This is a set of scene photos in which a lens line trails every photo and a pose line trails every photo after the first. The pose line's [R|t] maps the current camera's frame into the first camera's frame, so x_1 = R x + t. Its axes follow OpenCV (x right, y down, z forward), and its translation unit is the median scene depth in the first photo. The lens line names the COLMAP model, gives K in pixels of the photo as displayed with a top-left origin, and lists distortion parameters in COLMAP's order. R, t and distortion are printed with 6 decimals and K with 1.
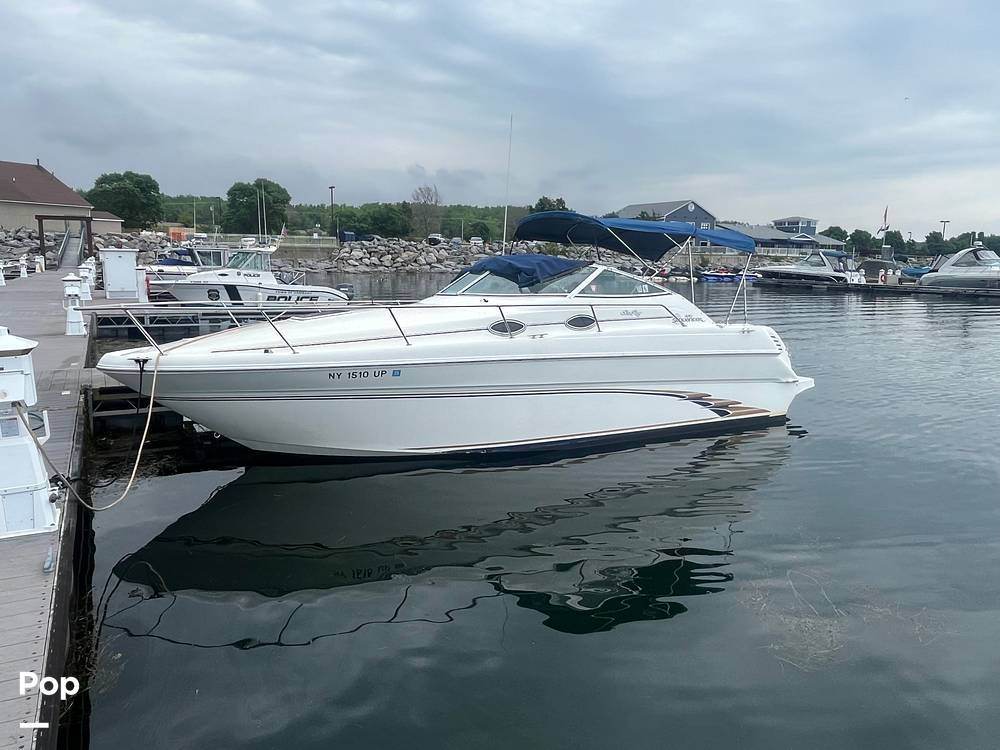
lens RADIAL K [[721.1, 0, 502.8], [0, 721.1, 380.7], [0, 0, 1]] dist [-0.004786, -0.000488]
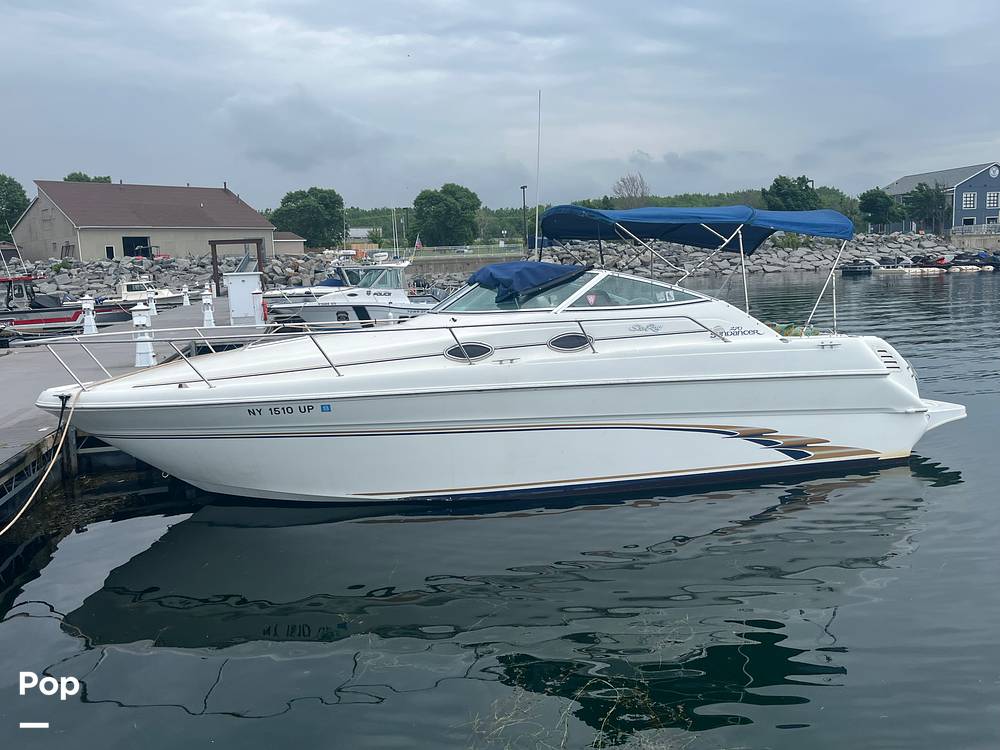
lens RADIAL K [[848.9, 0, 497.0], [0, 848.9, 373.6], [0, 0, 1]] dist [0.032053, -0.002986]
pose [[0.958122, -0.019312, -0.285710, 0.253095], [0.008433, 0.999194, -0.039258, -0.007303], [0.286237, 0.035205, 0.957512, 0.051841]]
